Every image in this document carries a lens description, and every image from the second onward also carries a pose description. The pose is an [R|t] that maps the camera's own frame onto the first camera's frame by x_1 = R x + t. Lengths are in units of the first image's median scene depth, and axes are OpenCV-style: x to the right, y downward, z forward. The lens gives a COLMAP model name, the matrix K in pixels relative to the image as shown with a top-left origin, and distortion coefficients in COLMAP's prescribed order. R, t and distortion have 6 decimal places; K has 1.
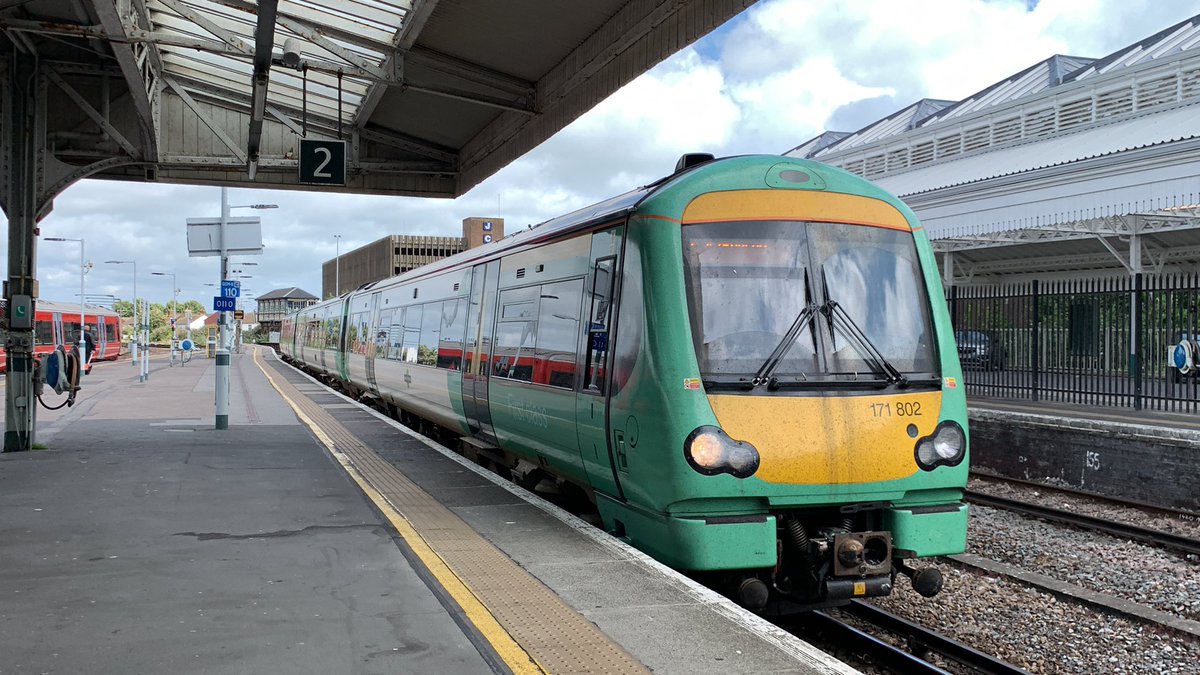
lens RADIAL K [[1087.5, 0, 602.7], [0, 1087.5, 333.8], [0, 0, 1]] dist [-0.006027, -0.005826]
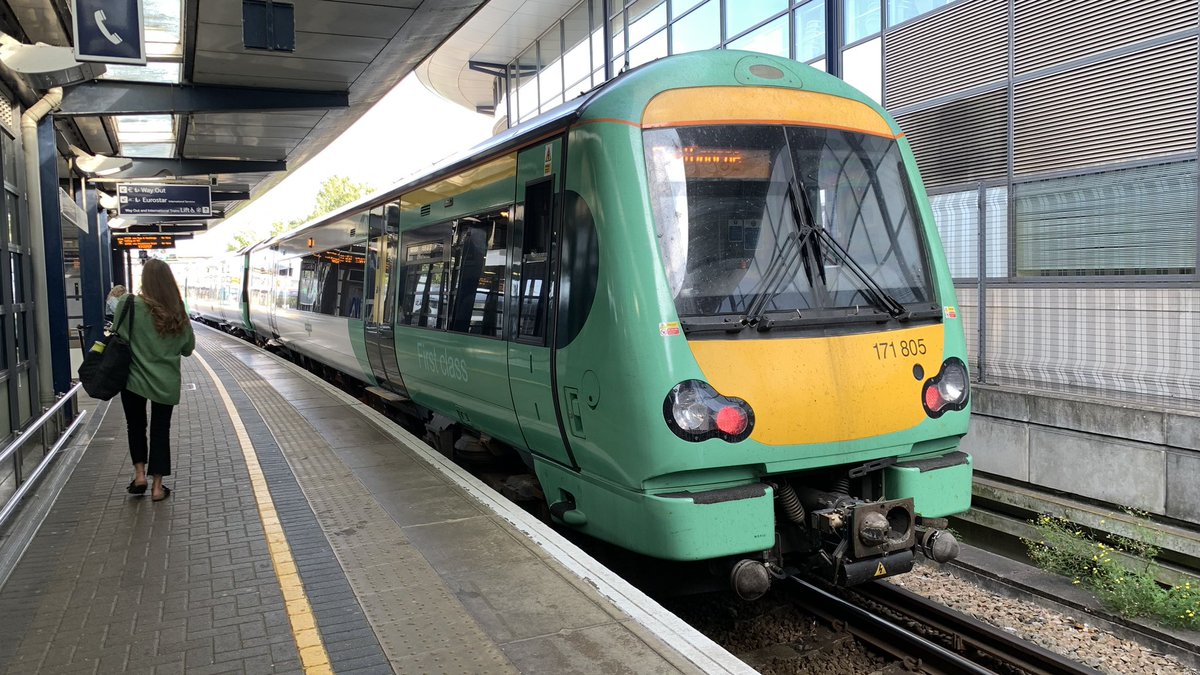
lens RADIAL K [[901.9, 0, 566.1], [0, 901.9, 338.7], [0, 0, 1]] dist [0.002071, -0.000267]
pose [[0.994379, -0.041085, 0.097578, -0.054193], [0.034522, 0.997086, 0.068020, 0.006116], [-0.100088, -0.064269, 0.992901, 0.339299]]
